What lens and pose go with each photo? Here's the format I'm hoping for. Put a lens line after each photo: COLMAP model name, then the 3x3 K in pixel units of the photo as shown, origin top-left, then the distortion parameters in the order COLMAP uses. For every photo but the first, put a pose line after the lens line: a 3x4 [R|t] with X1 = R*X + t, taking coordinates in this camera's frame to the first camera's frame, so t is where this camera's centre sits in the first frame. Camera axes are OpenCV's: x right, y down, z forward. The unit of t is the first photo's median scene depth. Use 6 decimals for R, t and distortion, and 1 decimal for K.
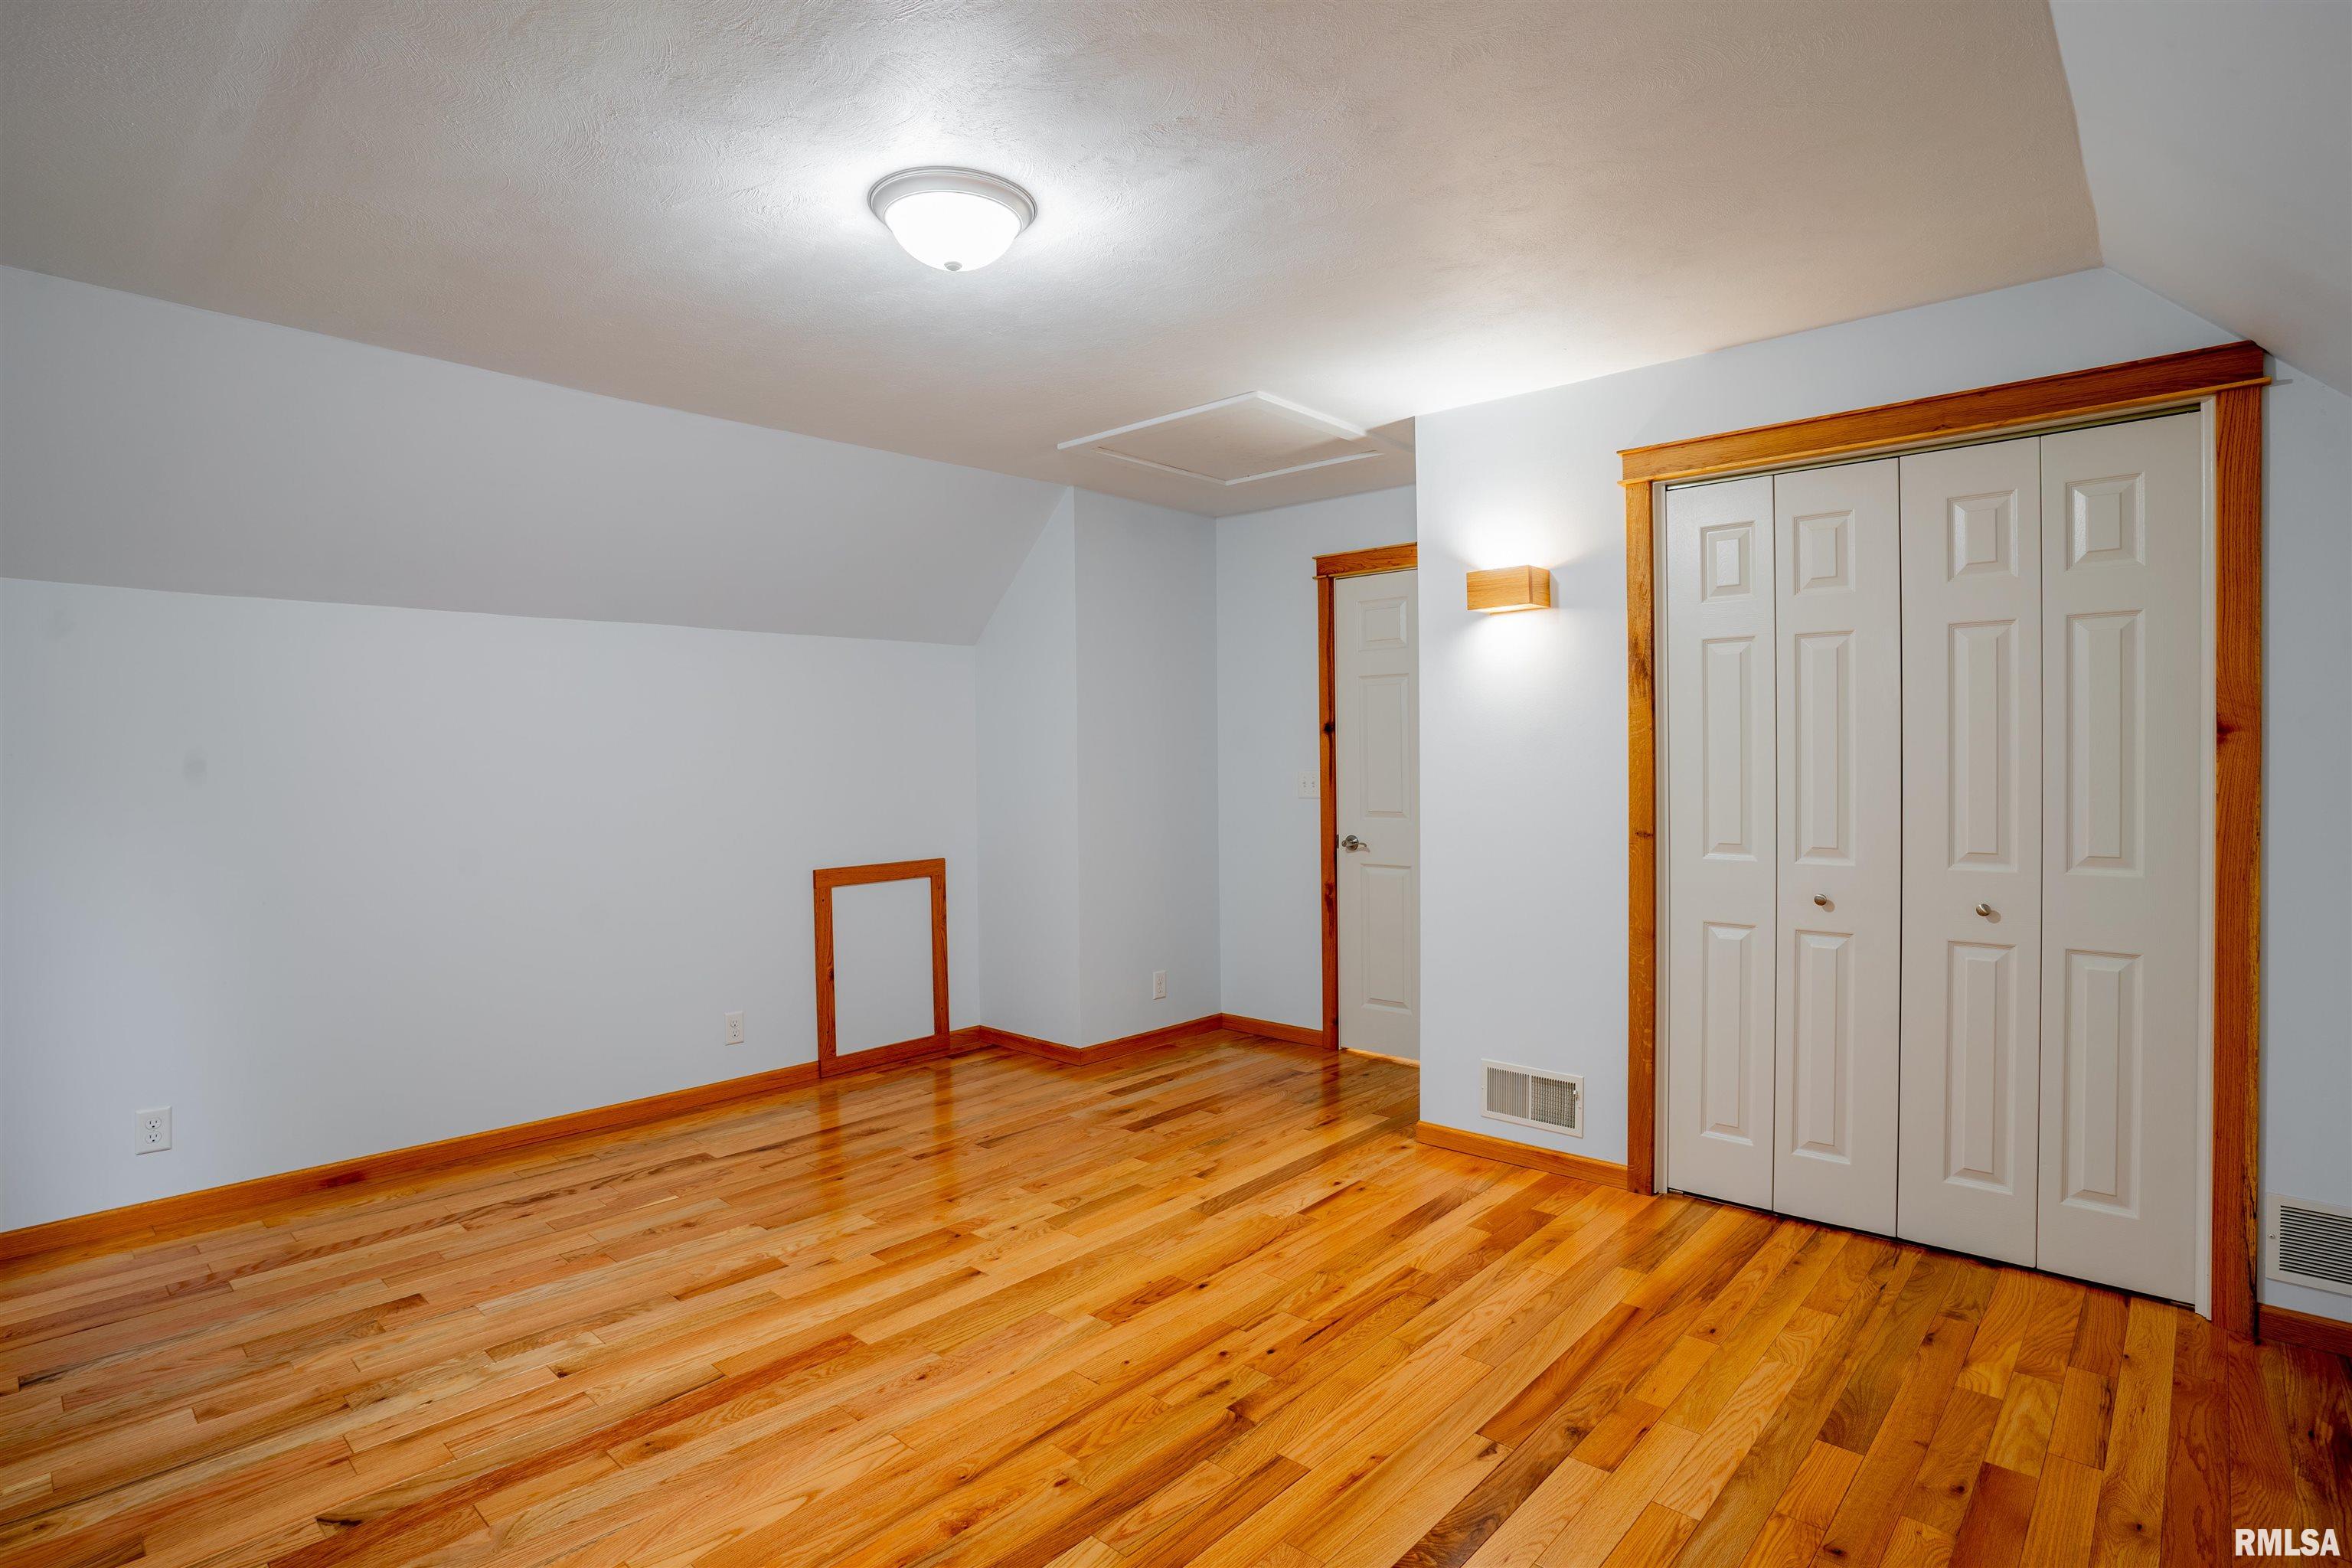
lens RADIAL K [[1164.8, 0, 1164.8], [0, 1164.8, 774.7], [0, 0, 1]] dist [-0.079065, 0.035257]
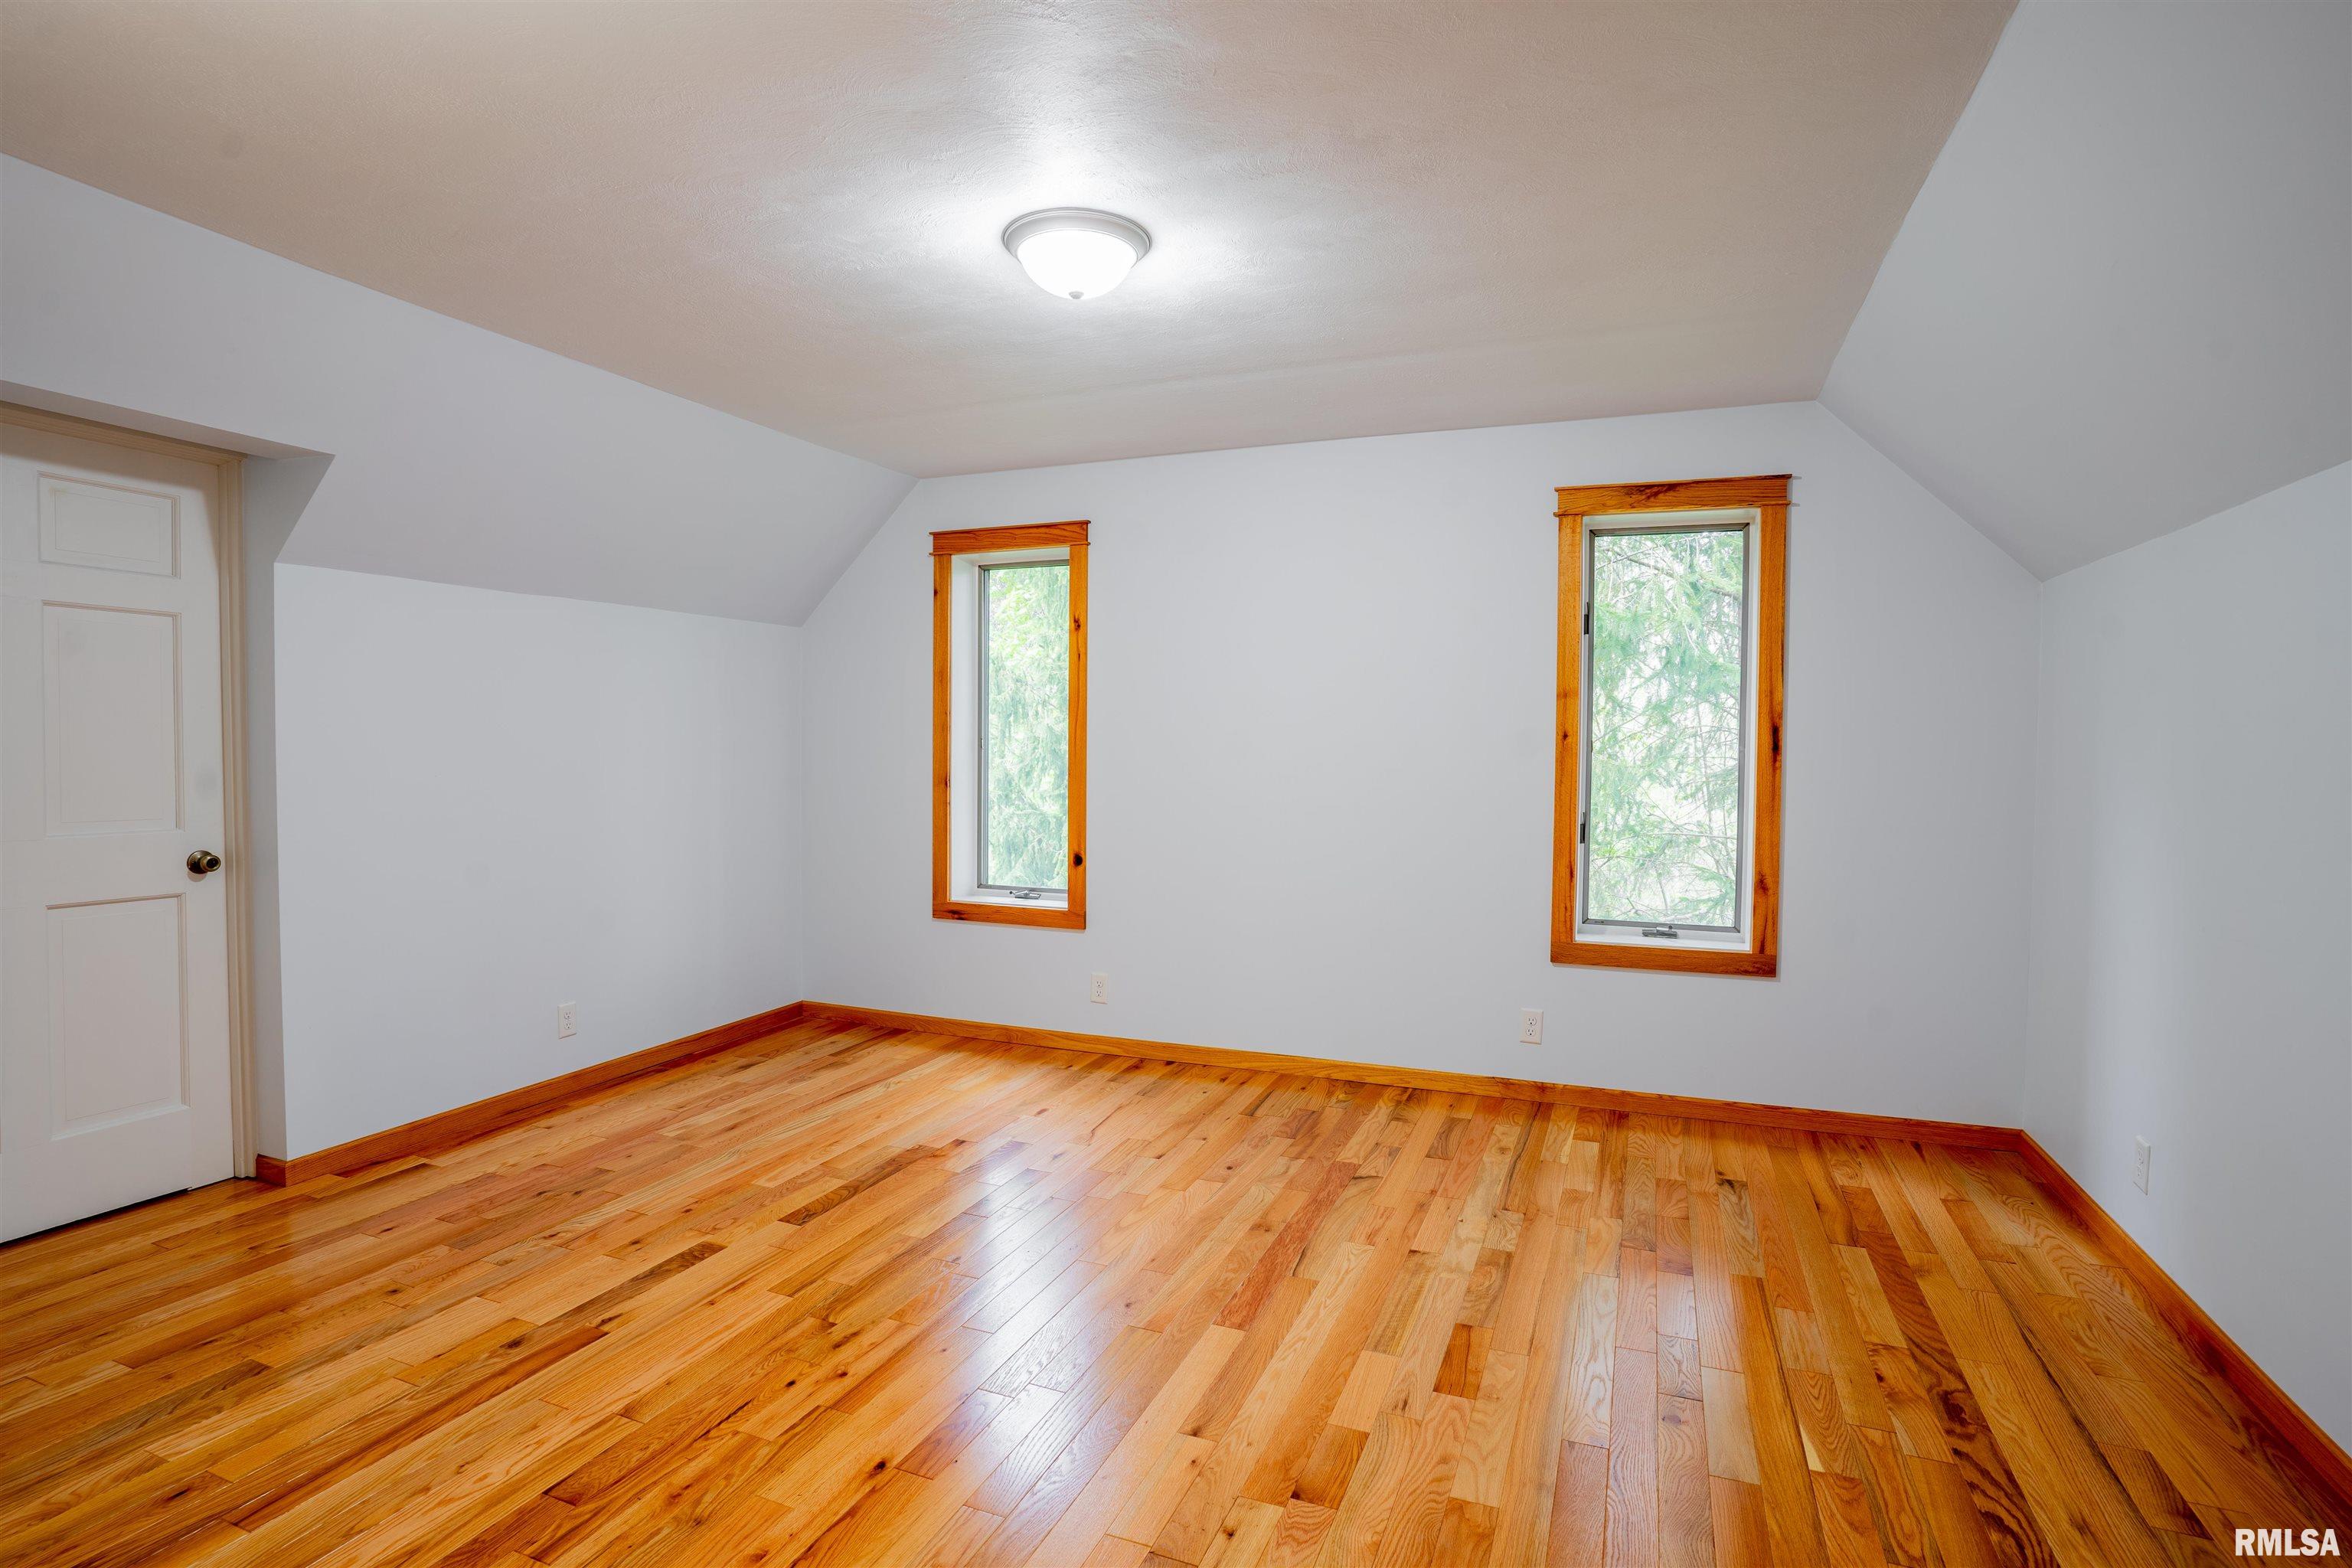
lens RADIAL K [[1171.4, 0, 1180.1], [0, 1171.4, 776.9], [0, 0, 1]] dist [-0.081040, 0.037126]
pose [[-0.934237, 0.015223, -0.356328, 0.107928], [-0.002442, 0.998792, 0.049074, -0.024767], [0.356645, 0.046717, -0.933071, 1.754498]]
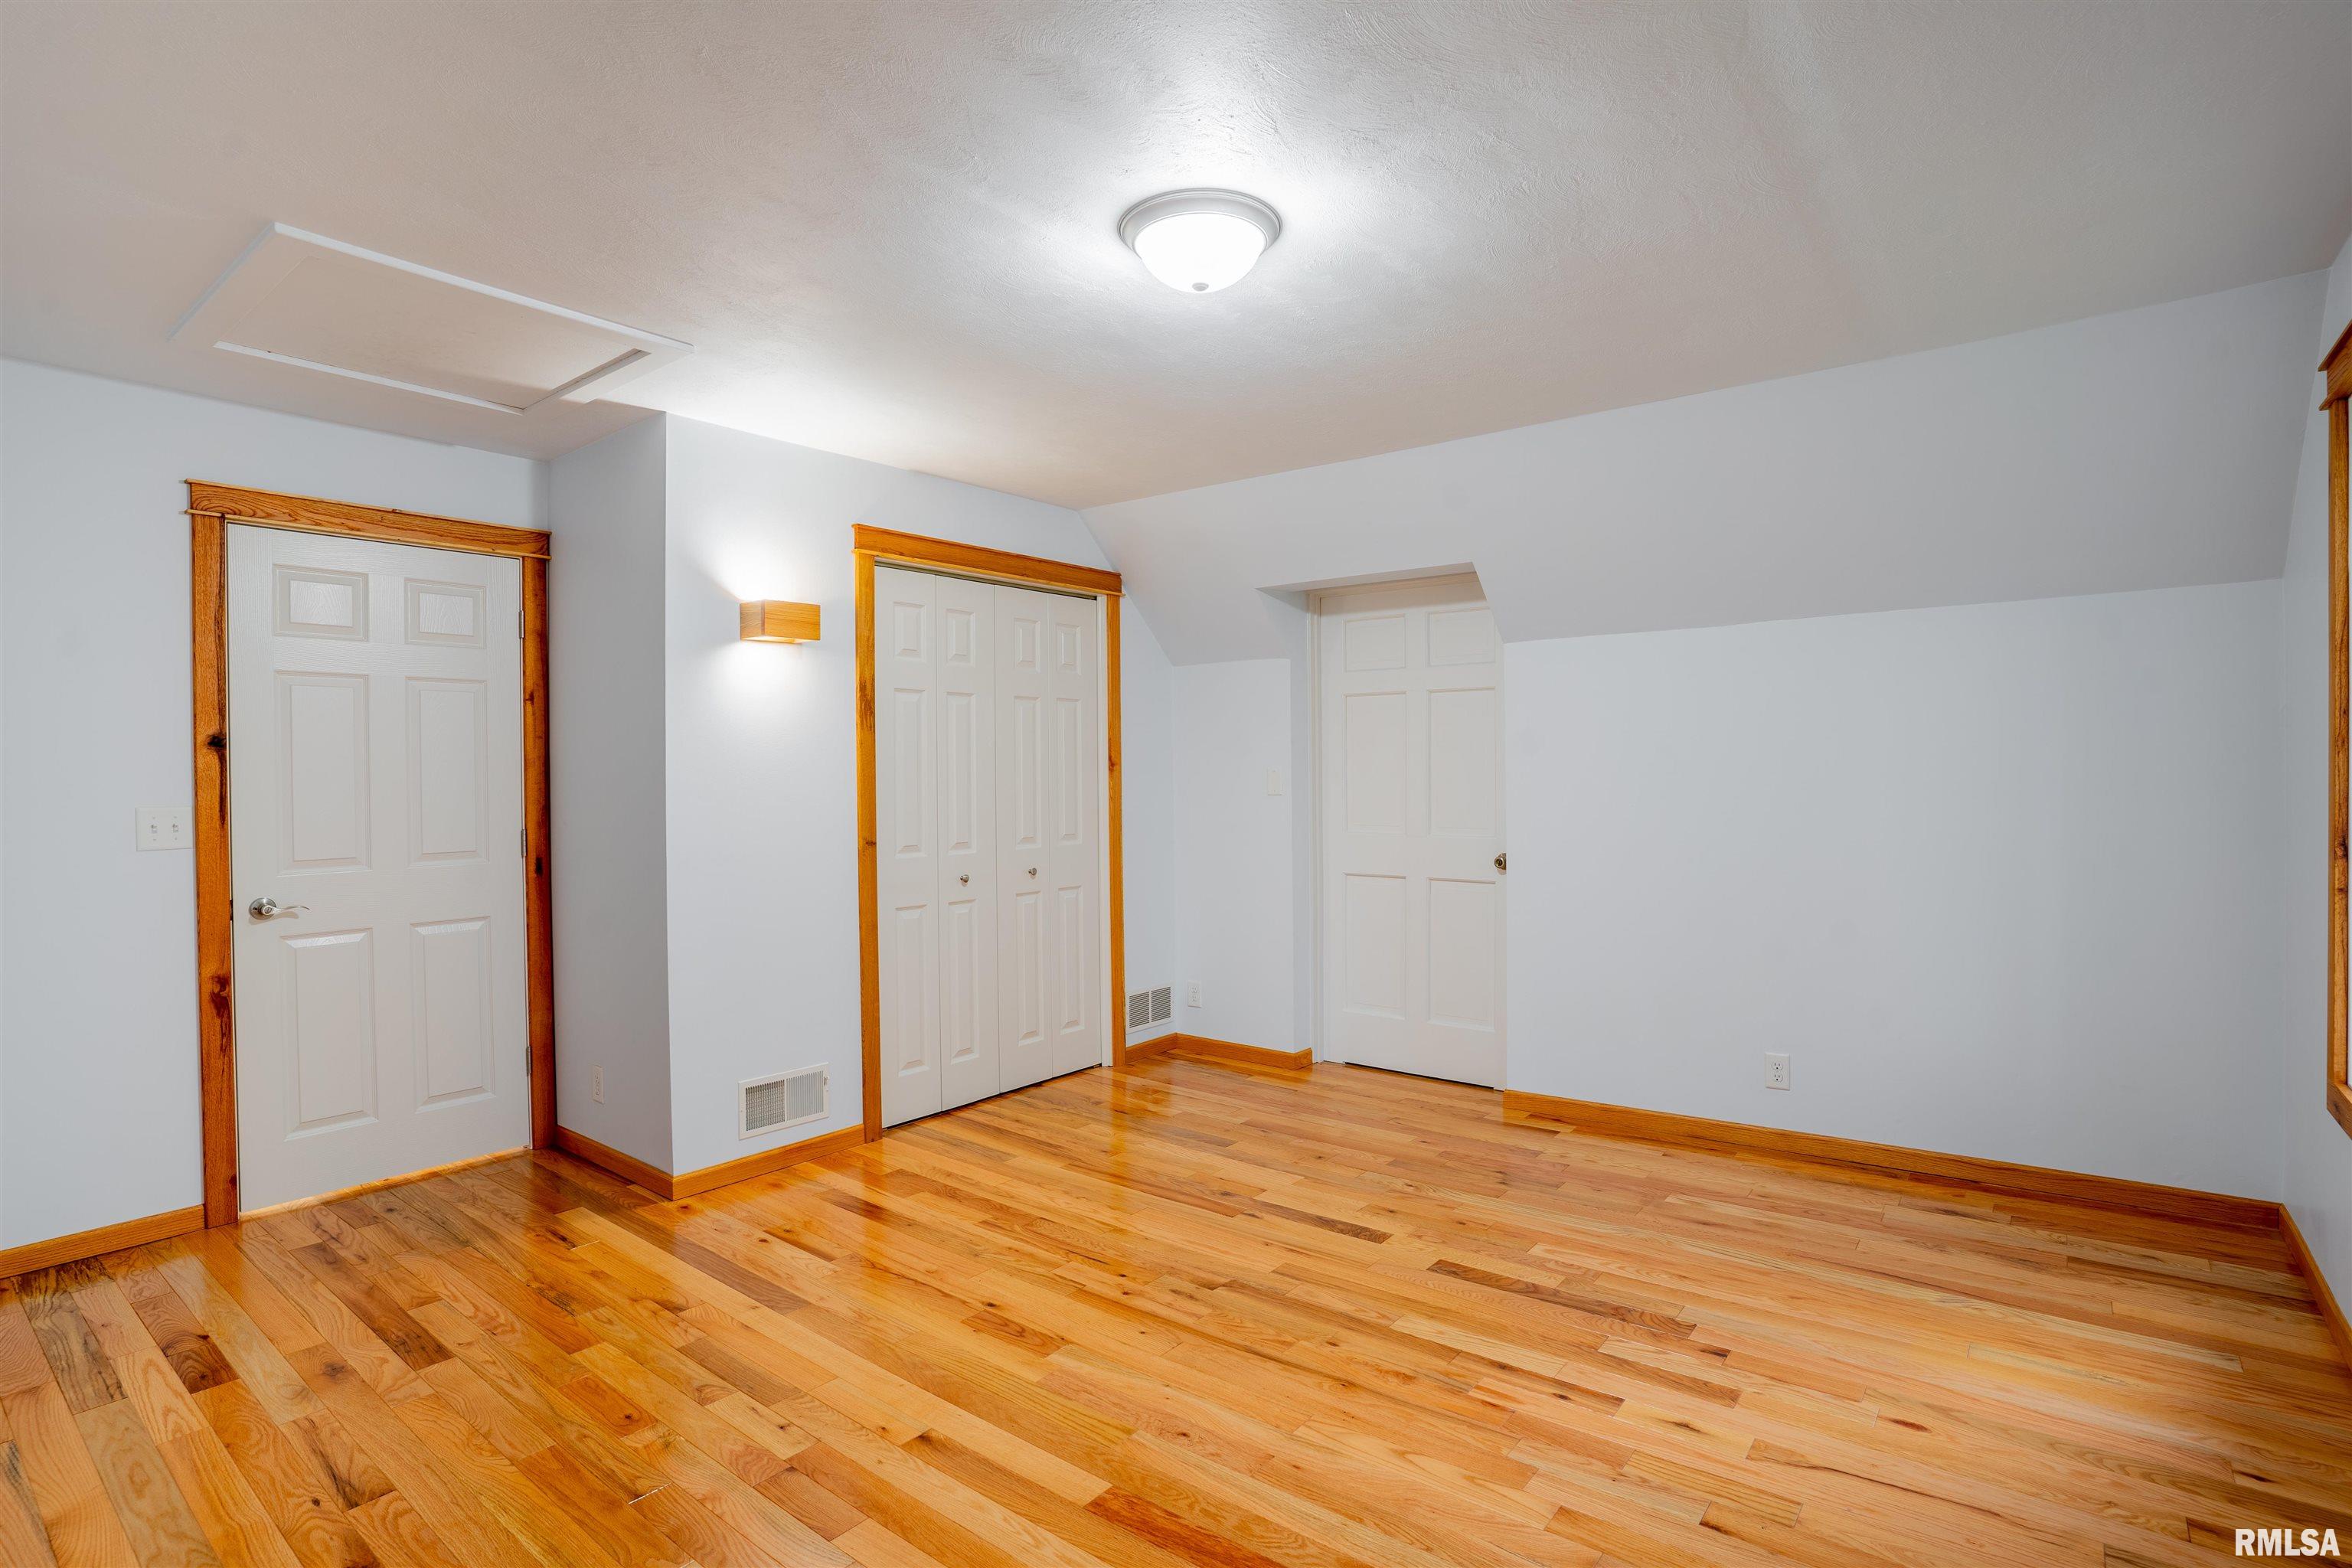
lens RADIAL K [[1164.8, 0, 1164.8], [0, 1164.8, 774.7], [0, 0, 1]] dist [-0.079065, 0.035257]
pose [[-0.066989, 0.010701, 0.997696, -0.994319], [0.027869, 0.999572, -0.008850, -0.001537], [-0.997364, 0.027212, -0.067258, 0.923946]]
